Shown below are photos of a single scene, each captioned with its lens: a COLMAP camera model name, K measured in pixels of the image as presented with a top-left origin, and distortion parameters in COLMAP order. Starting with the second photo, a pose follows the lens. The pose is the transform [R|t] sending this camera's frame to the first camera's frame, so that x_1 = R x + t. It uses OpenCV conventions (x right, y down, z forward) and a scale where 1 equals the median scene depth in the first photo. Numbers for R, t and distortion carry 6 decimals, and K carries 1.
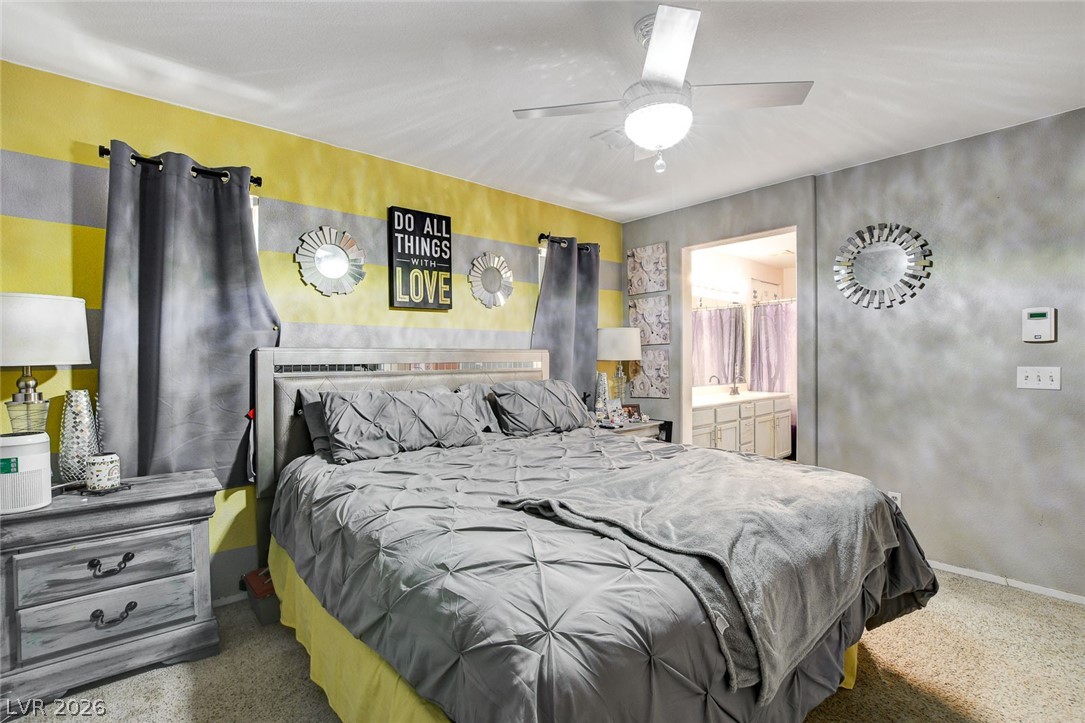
lens RADIAL K [[487.7, 0, 538.4], [0, 487.7, 360.5], [0, 0, 1]] dist [-0.029625, 0.002600]
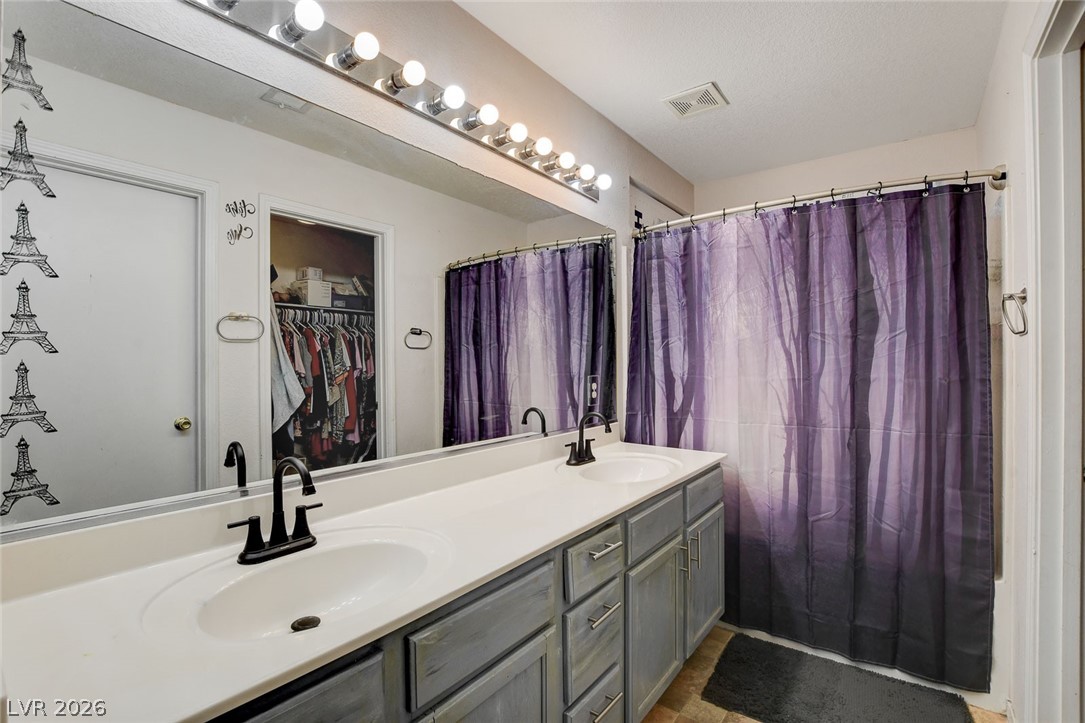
lens RADIAL K [[487.7, 0, 545.0], [0, 487.7, 361.5], [0, 0, 1]] dist [-0.029625, 0.002600]
pose [[0.978721, 0.000415, 0.205195, 0.285159], [-0.000629, 0.999999, 0.000976, -0.005755], [-0.205194, -0.001084, 0.978721, 0.610502]]
